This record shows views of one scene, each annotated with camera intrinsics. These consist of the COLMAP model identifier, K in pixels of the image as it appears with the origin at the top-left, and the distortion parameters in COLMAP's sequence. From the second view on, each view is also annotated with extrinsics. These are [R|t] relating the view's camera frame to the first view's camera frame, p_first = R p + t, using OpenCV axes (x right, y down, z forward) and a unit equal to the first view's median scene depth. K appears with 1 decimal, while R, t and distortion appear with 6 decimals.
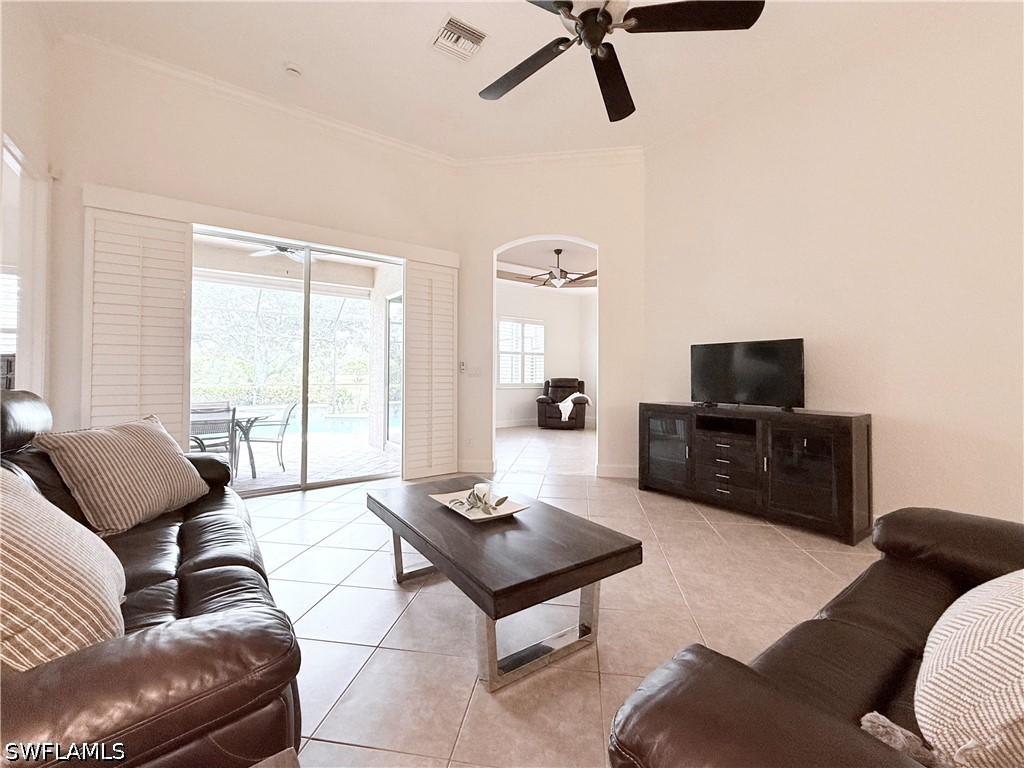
lens RADIAL K [[419.6, 0, 510.0], [0, 419.6, 372.0], [0, 0, 1]] dist [0.008828, -0.000145]
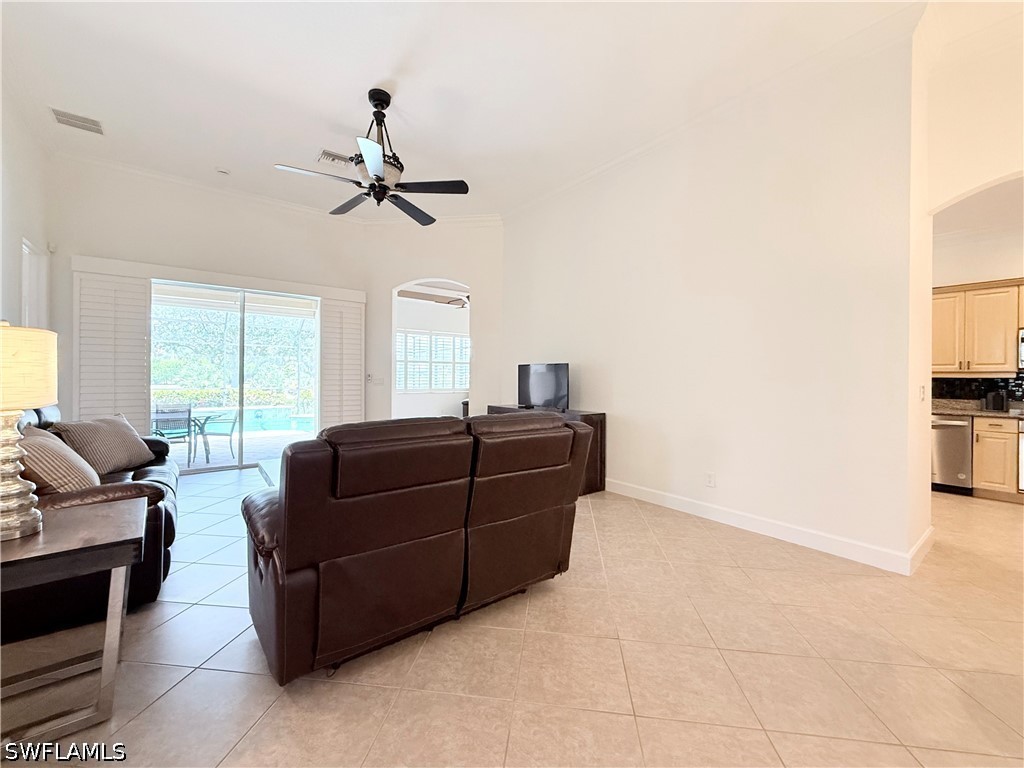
lens RADIAL K [[405.9, 0, 512.0], [0, 405.9, 384.0], [0, 0, 1]] dist [-0.002639, 0.000136]
pose [[0.998843, 0.002159, 0.048048, 0.329097], [-0.003328, 0.999700, 0.024261, -0.030958], [-0.047982, -0.024393, 0.998550, -0.353201]]
